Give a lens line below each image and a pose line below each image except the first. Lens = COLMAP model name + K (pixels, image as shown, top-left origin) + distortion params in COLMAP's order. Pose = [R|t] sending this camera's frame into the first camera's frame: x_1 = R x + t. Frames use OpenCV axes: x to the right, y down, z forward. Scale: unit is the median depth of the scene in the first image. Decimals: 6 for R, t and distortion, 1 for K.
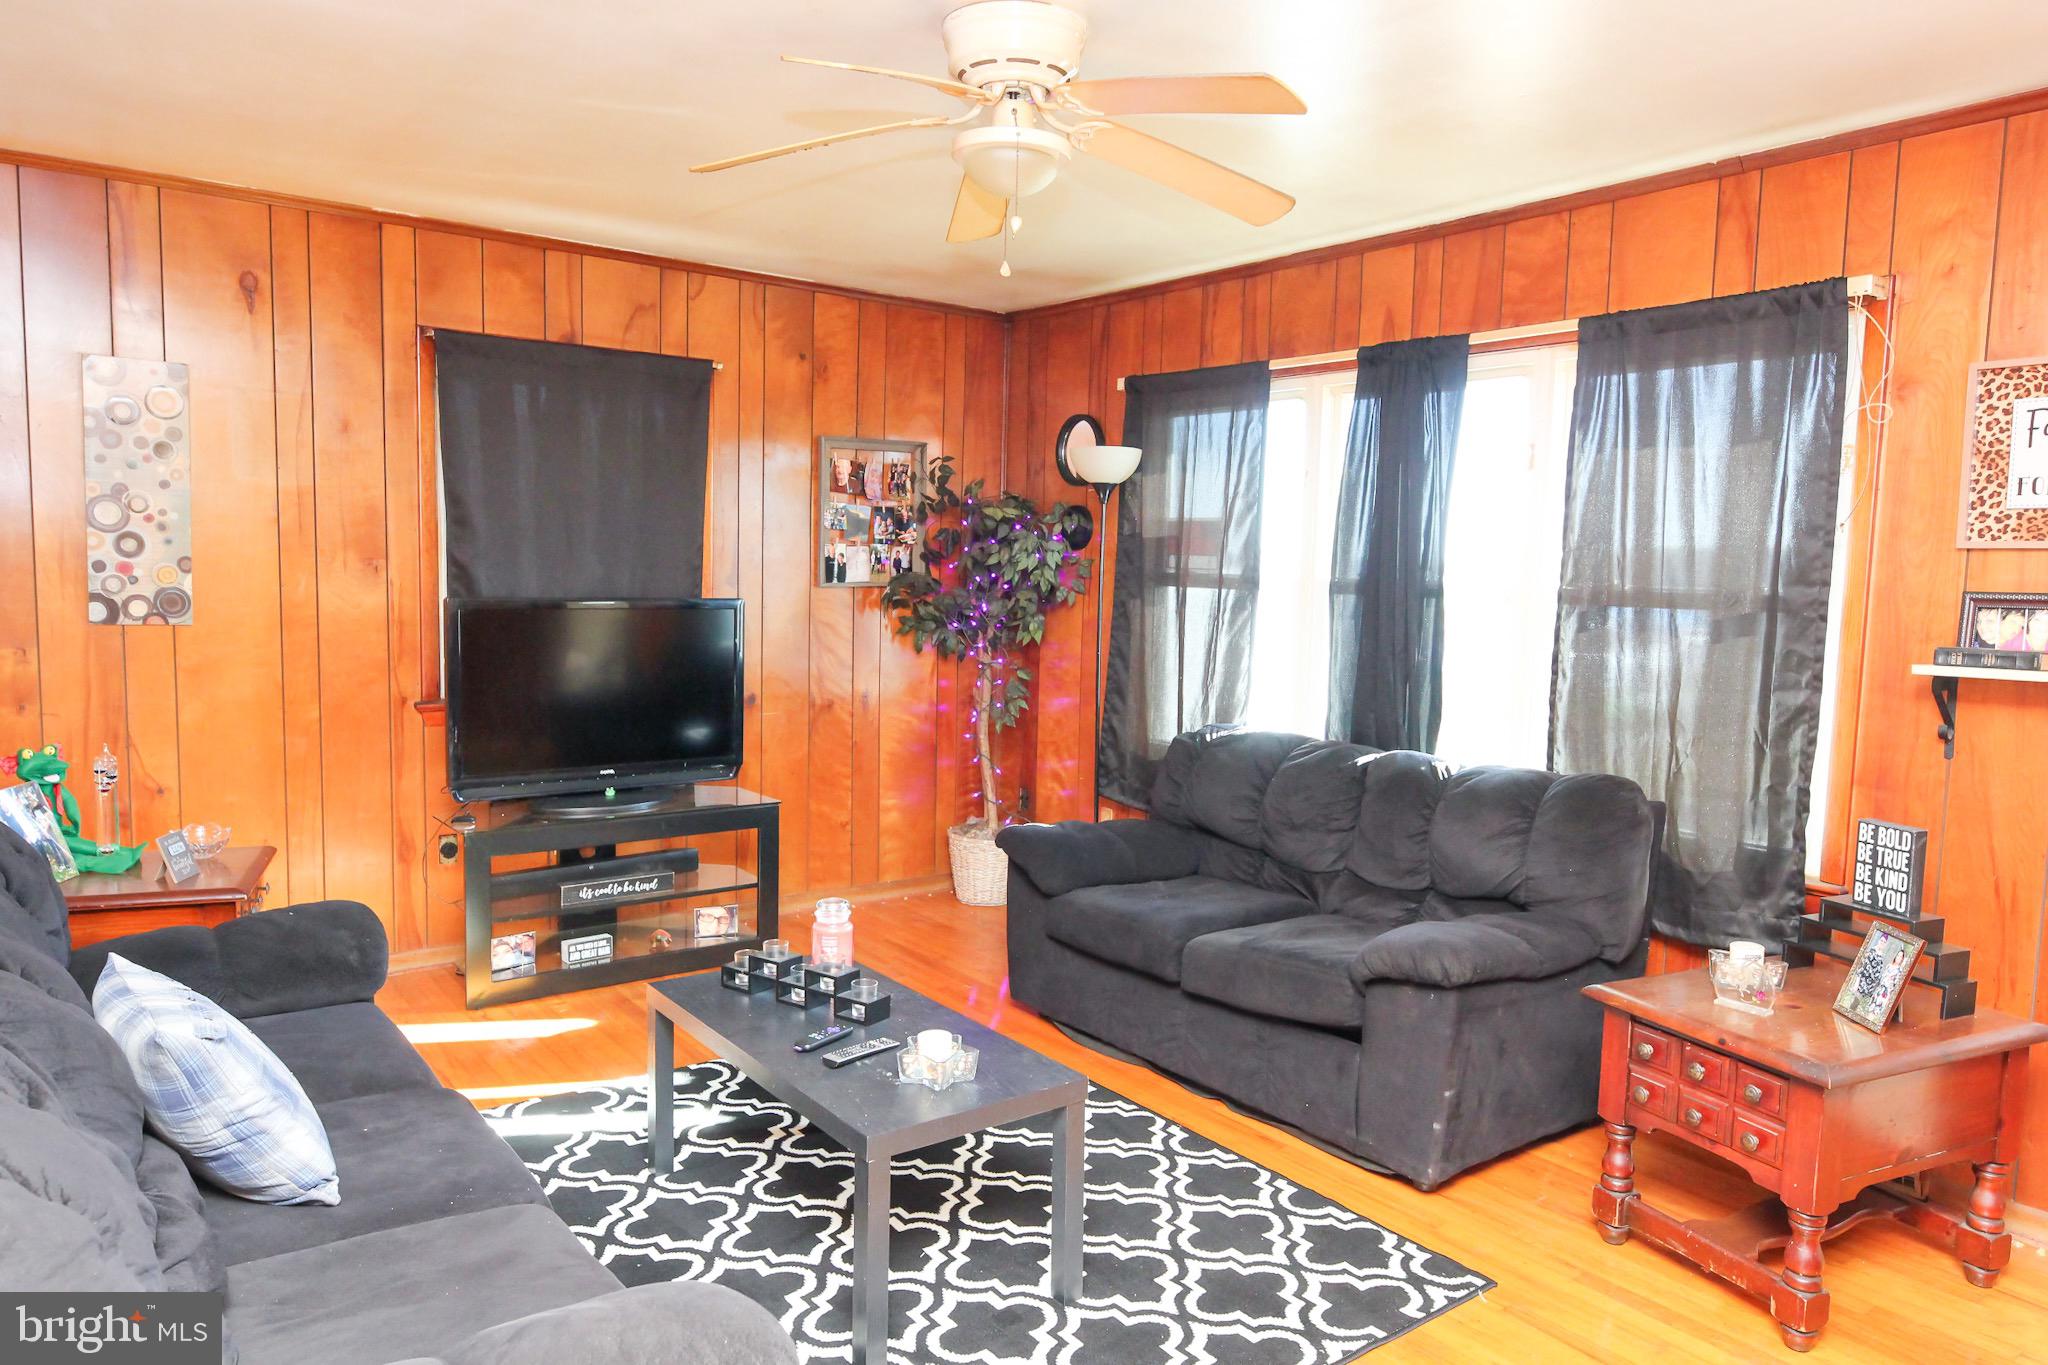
lens RADIAL K [[1364.4, 0, 1029.7], [0, 1364.4, 684.2], [0, 0, 1]] dist [0.001173, -0.001220]
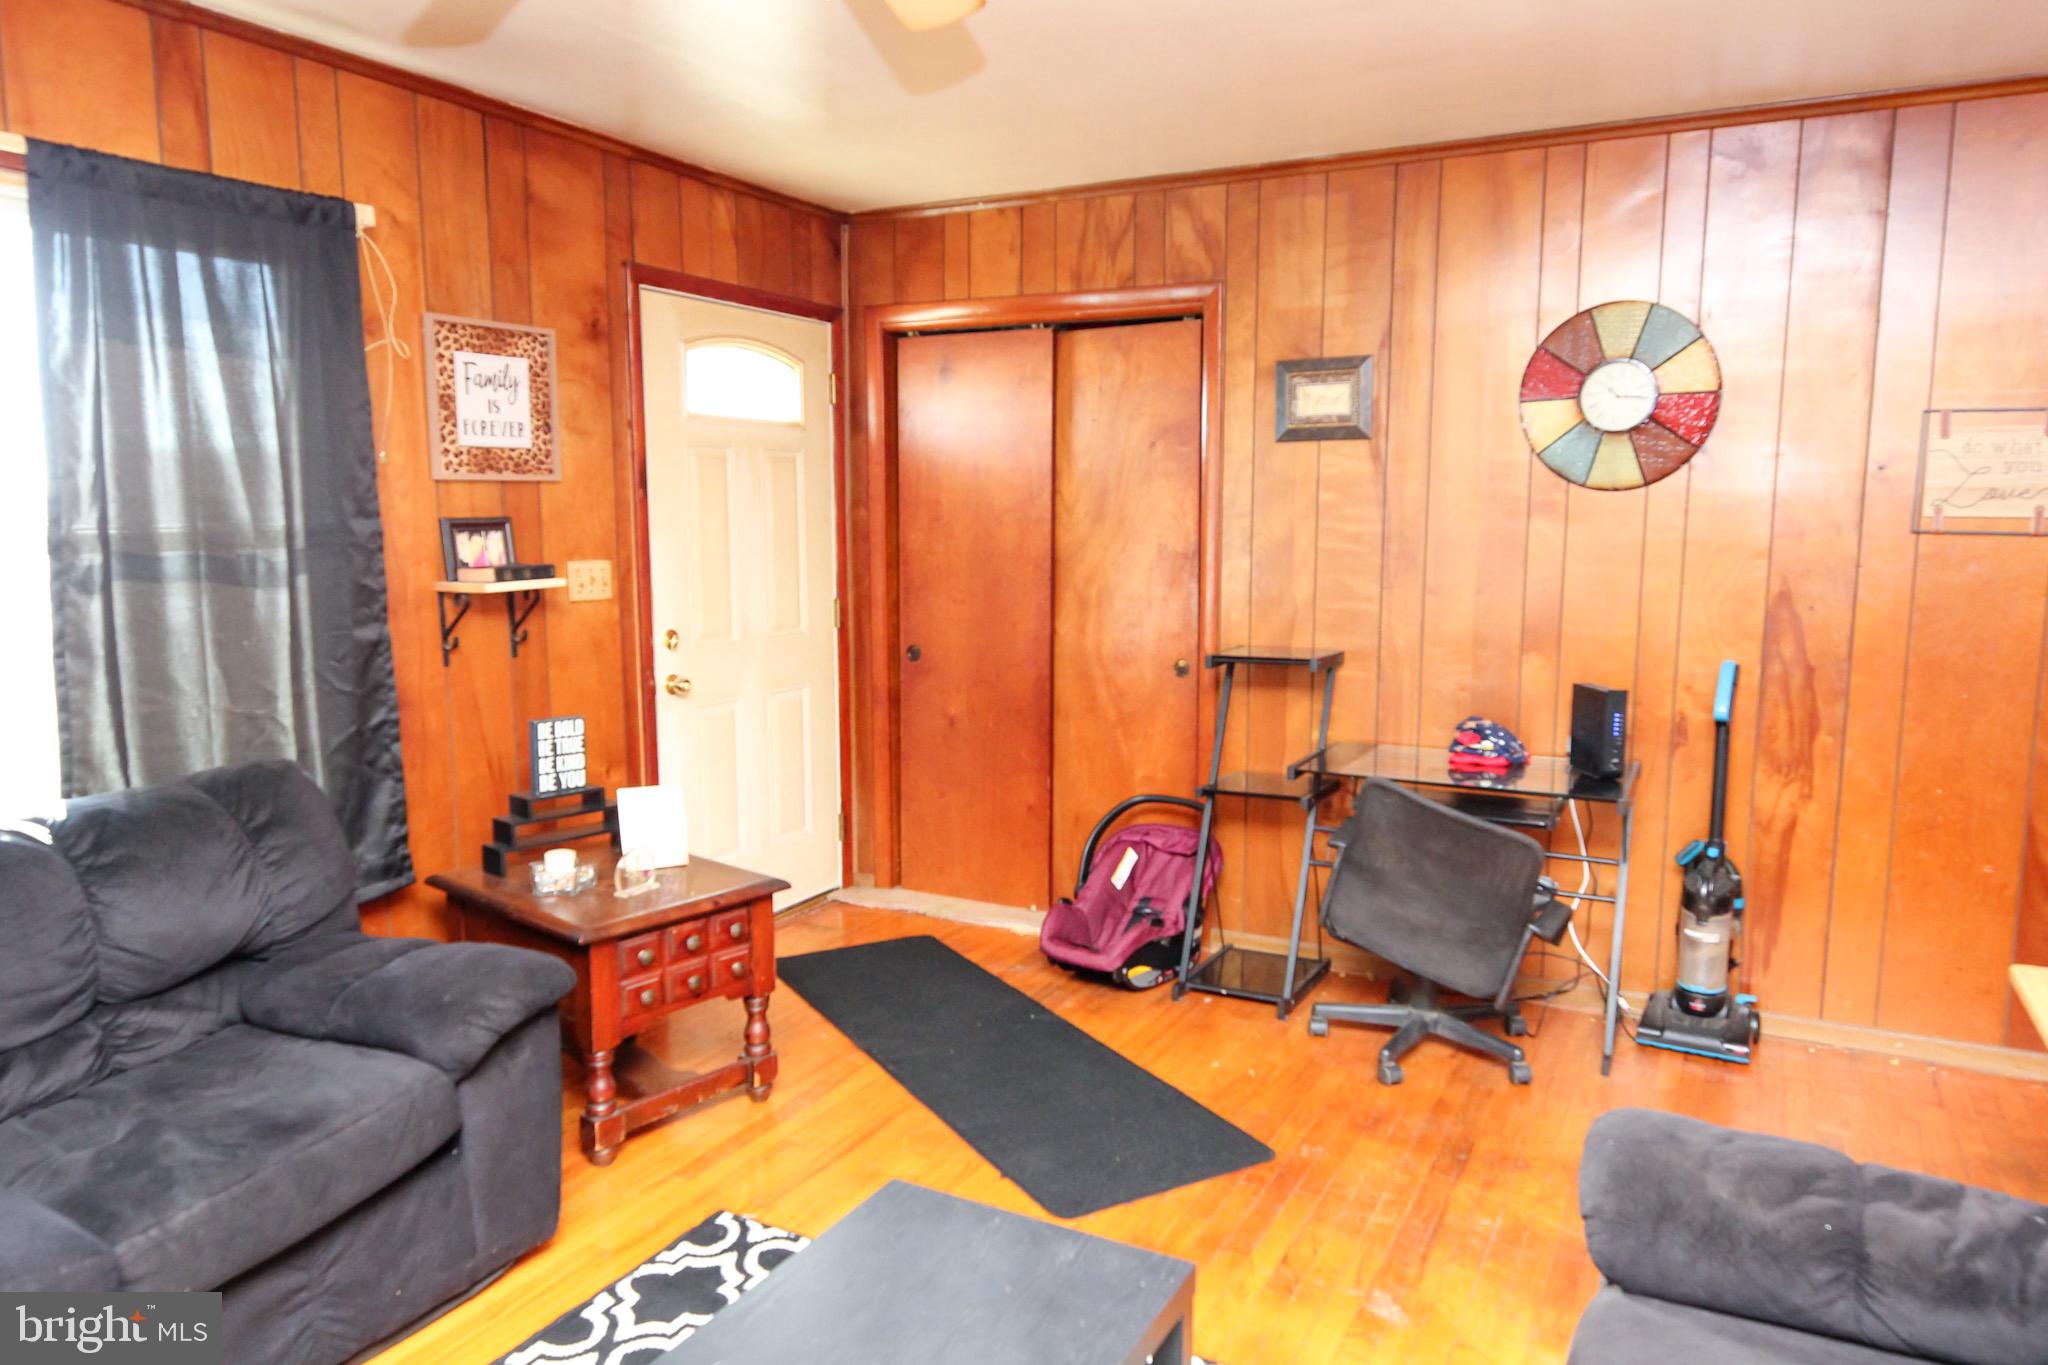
lens RADIAL K [[1364.4, 0, 1031.2], [0, 1364.4, 685.3], [0, 0, 1]] dist [0.001173, -0.001220]
pose [[-0.429449, -0.148310, 0.890830, -0.569652], [0.064036, 0.978939, 0.193849, -0.122577], [-0.900818, 0.140293, -0.410908, 1.066519]]
